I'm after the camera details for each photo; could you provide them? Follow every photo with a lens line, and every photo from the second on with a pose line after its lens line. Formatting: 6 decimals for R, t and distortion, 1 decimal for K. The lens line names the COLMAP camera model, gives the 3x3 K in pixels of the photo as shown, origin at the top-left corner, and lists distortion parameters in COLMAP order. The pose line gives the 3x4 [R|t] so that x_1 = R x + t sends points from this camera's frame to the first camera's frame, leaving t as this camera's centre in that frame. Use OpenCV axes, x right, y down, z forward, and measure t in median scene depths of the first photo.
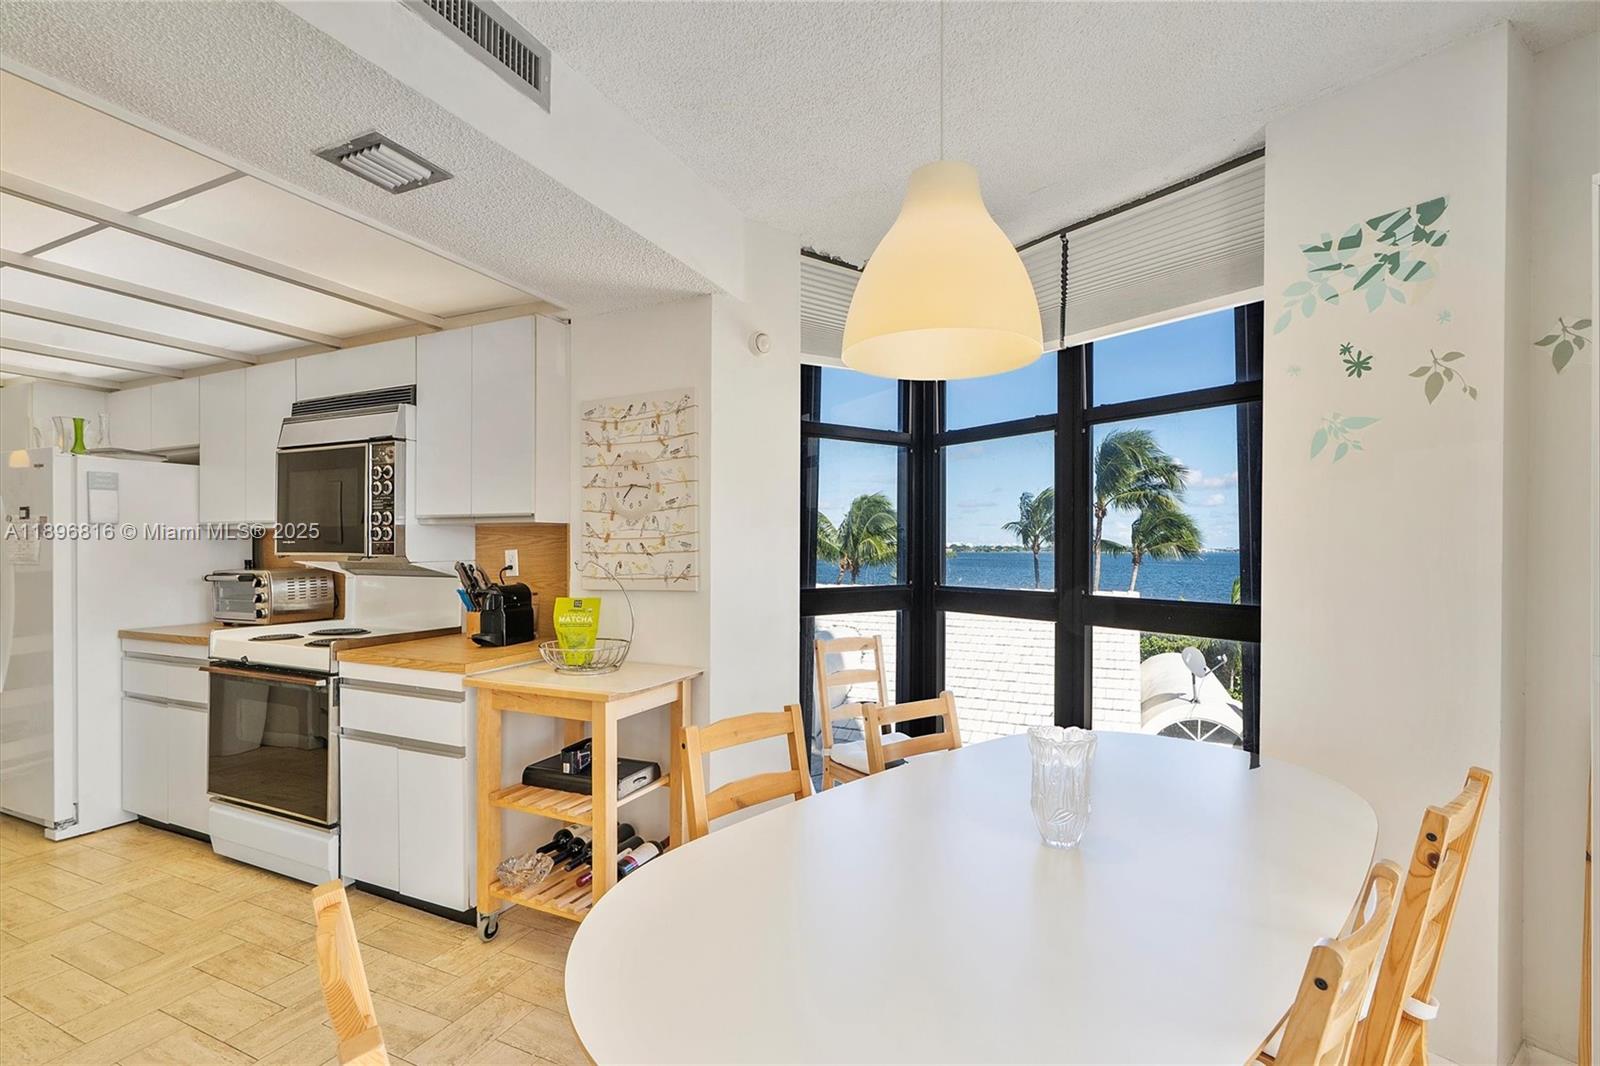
lens RADIAL K [[732.5, 0, 793.6], [0, 732.5, 544.0], [0, 0, 1]] dist [-0.007274, 0.000950]
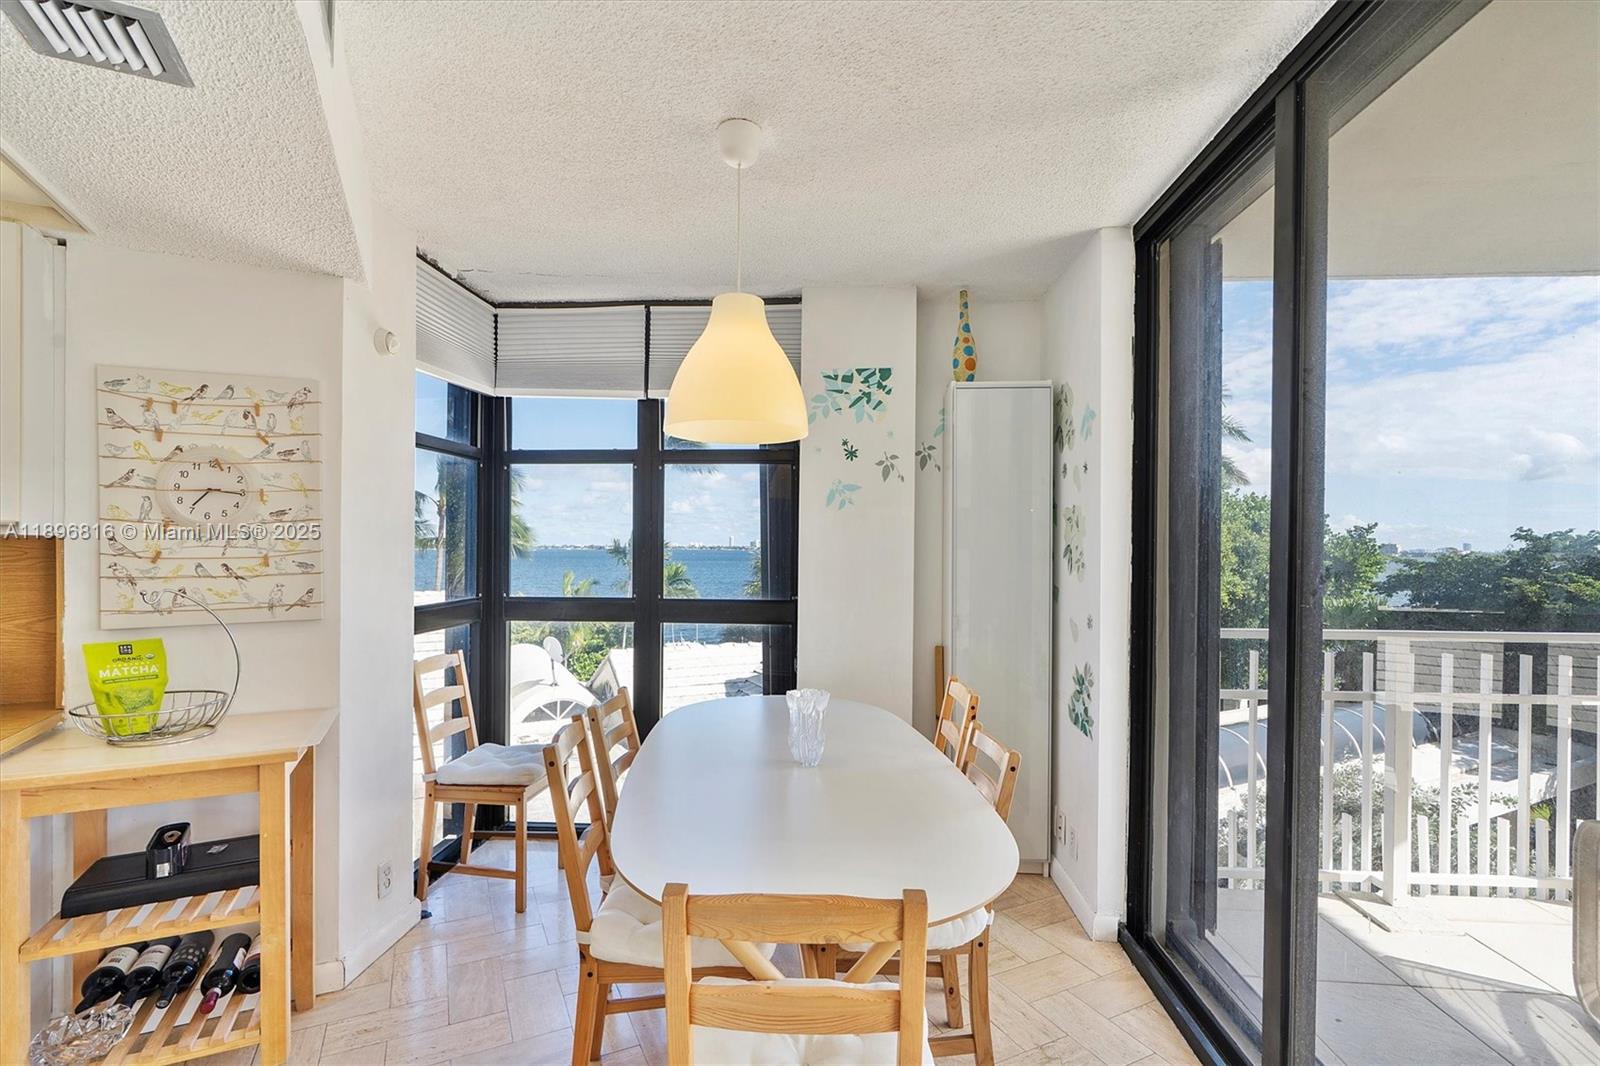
lens RADIAL K [[732.5, 0, 798.6], [0, 732.5, 541.0], [0, 0, 1]] dist [-0.007274, 0.000950]
pose [[0.623331, 0.005669, 0.781938, -0.446088], [-0.007259, 0.999973, -0.001463, -0.029721], [-0.781925, -0.004764, 0.623355, 0.031751]]
